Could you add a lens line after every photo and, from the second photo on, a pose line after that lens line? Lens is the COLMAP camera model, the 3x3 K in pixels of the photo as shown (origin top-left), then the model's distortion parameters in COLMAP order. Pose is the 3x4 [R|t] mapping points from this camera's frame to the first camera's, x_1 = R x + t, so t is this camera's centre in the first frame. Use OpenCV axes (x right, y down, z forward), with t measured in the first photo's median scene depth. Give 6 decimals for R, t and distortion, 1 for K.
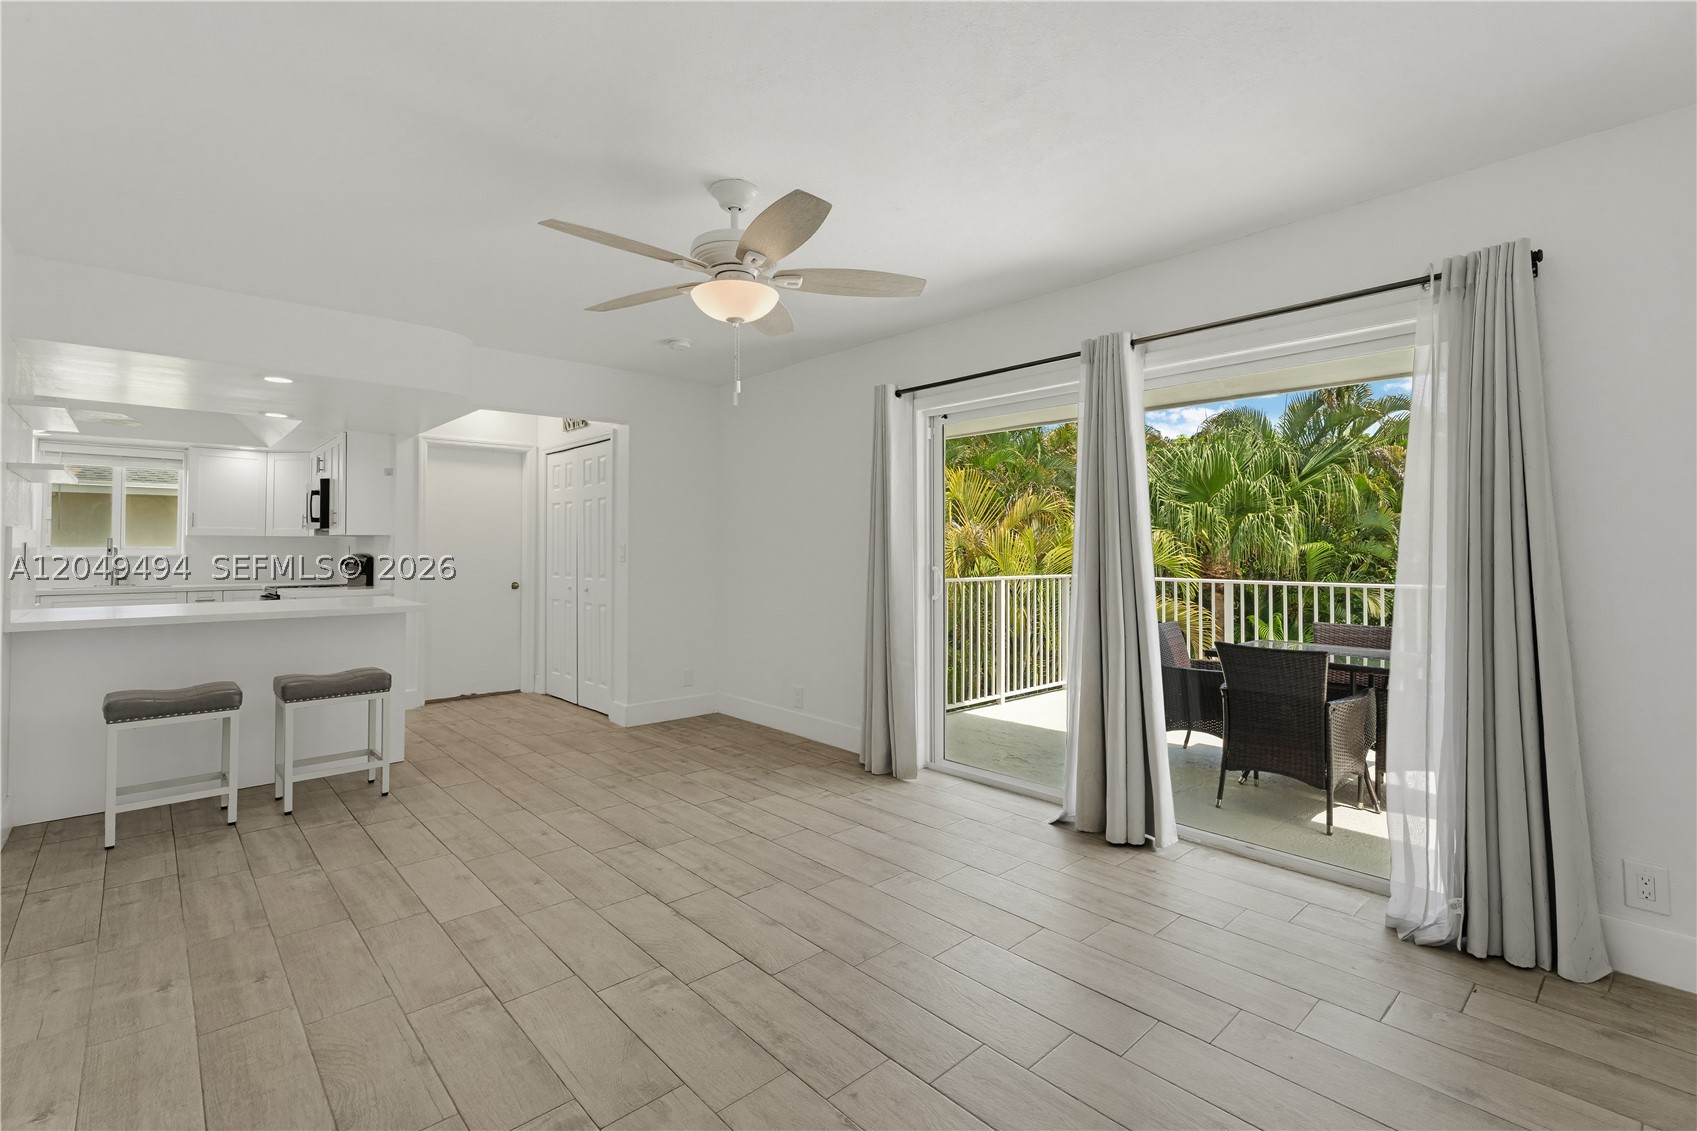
lens RADIAL K [[751.6, 0, 845.8], [0, 751.6, 550.7], [0, 0, 1]] dist [0.003768, -0.001259]
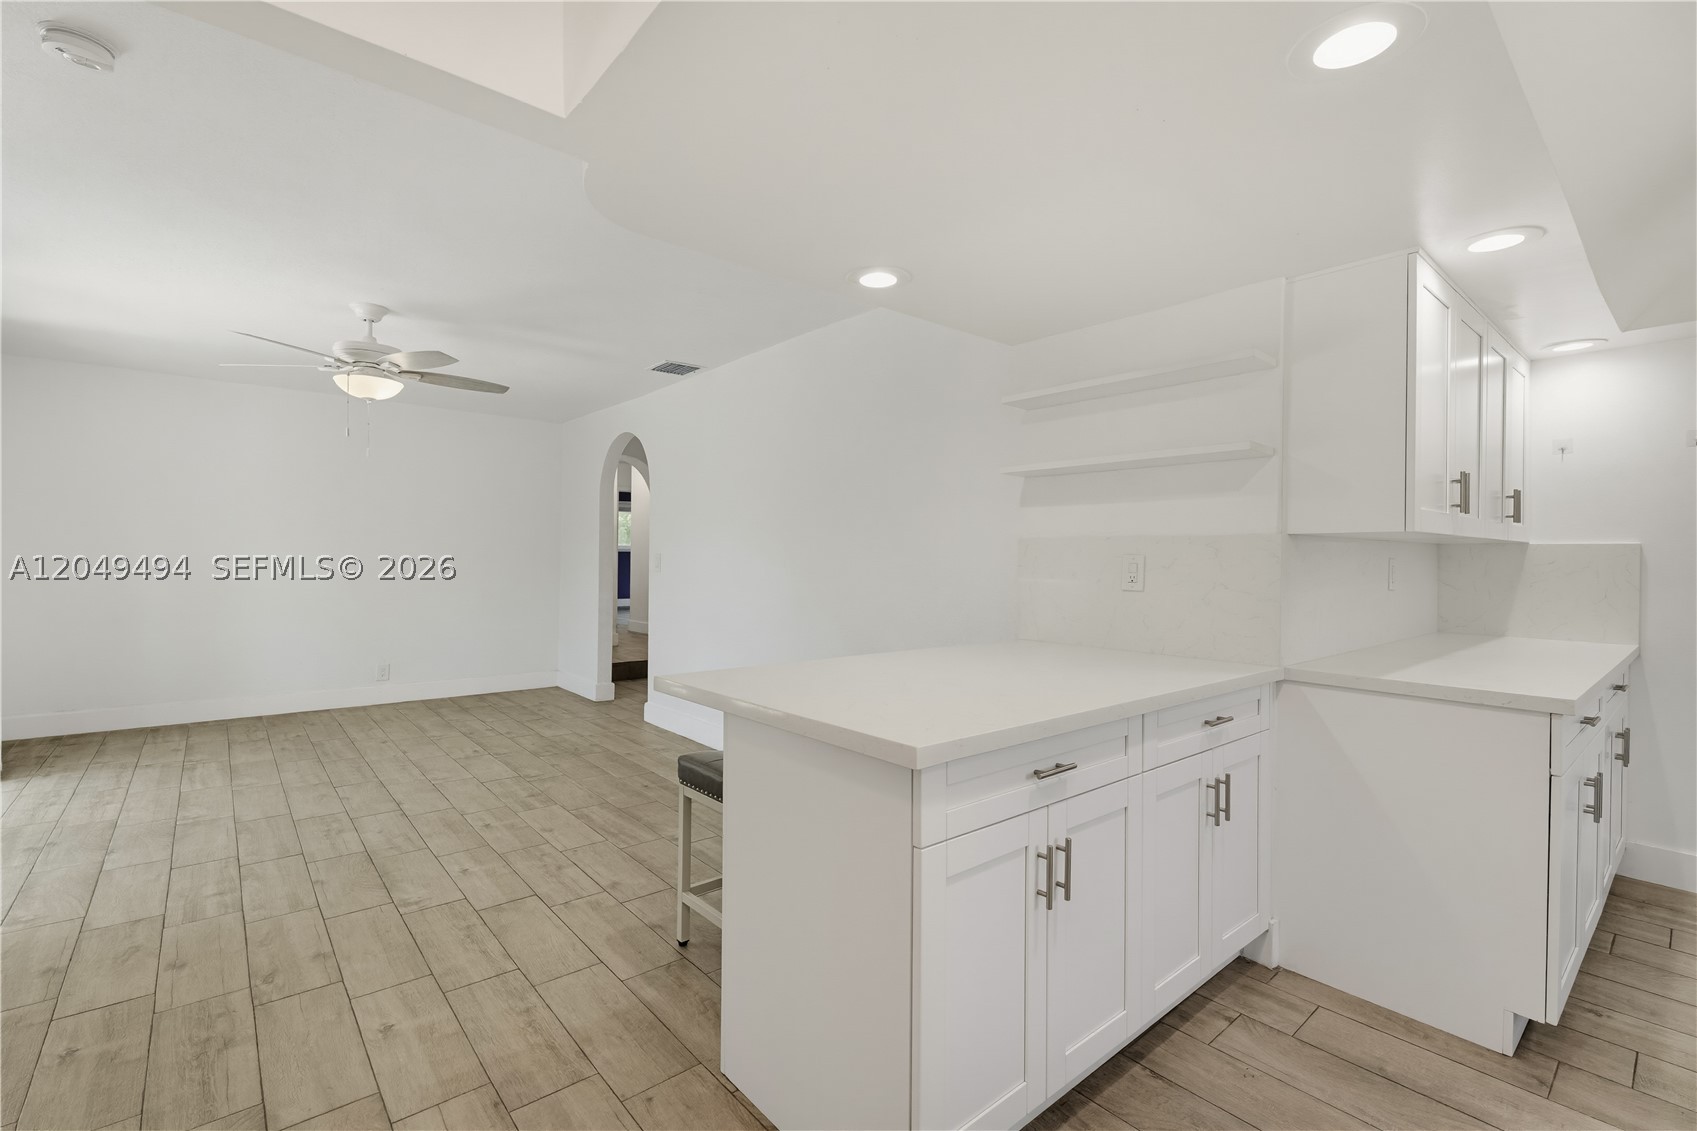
lens RADIAL K [[751.6, 0, 847.8], [0, 751.6, 563.4], [0, 0, 1]] dist [0.003768, -0.001259]
pose [[-0.998931, -0.013742, 0.044145, -0.987630], [-0.013467, 0.999888, 0.006527, -0.004963], [-0.044230, 0.005925, -0.999004, 2.074978]]
